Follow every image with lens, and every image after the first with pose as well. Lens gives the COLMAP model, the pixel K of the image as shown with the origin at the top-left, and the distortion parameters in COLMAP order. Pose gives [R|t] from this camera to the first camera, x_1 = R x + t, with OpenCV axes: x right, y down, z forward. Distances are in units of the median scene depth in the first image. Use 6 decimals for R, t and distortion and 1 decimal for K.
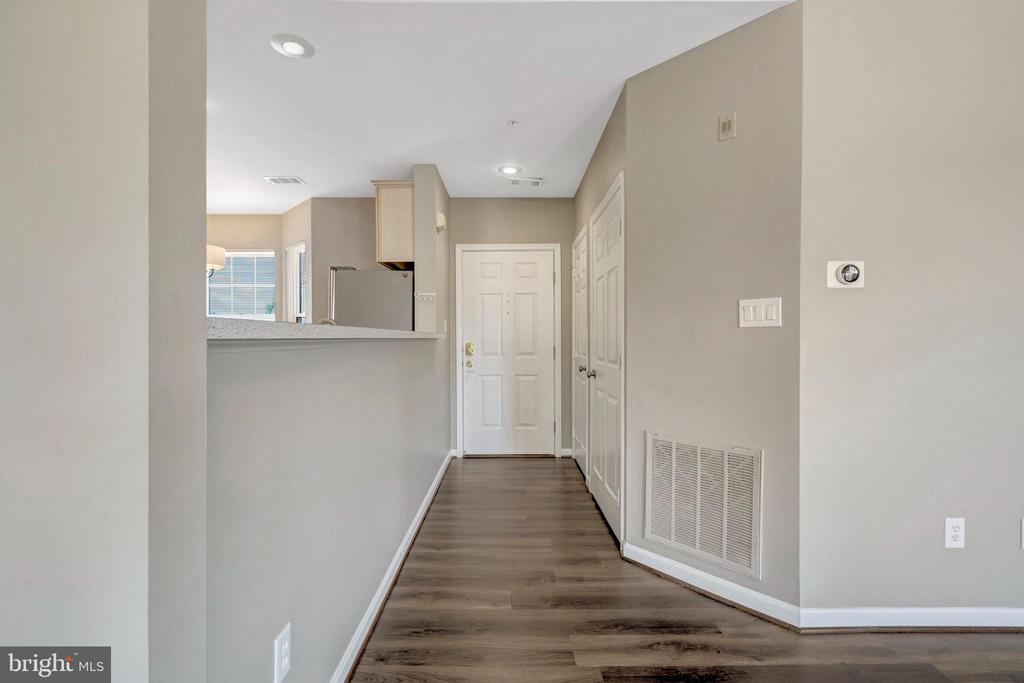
lens RADIAL K [[470.6, 0, 511.1], [0, 470.6, 342.8], [0, 0, 1]] dist [-0.001310, 0.000068]
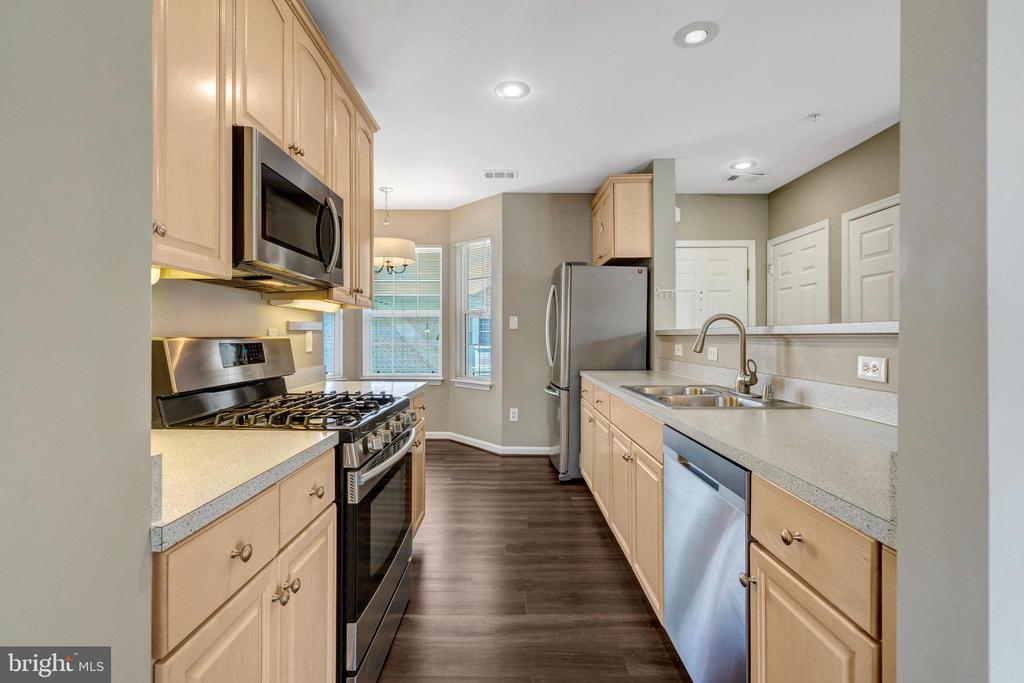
lens RADIAL K [[470.6, 0, 510.1], [0, 470.6, 338.6], [0, 0, 1]] dist [-0.001310, 0.000068]
pose [[0.999907, 0.004420, -0.012882, -0.442521], [-0.004452, 0.999987, -0.002450, 0.001244], [0.012871, 0.002507, 0.999914, 0.011488]]
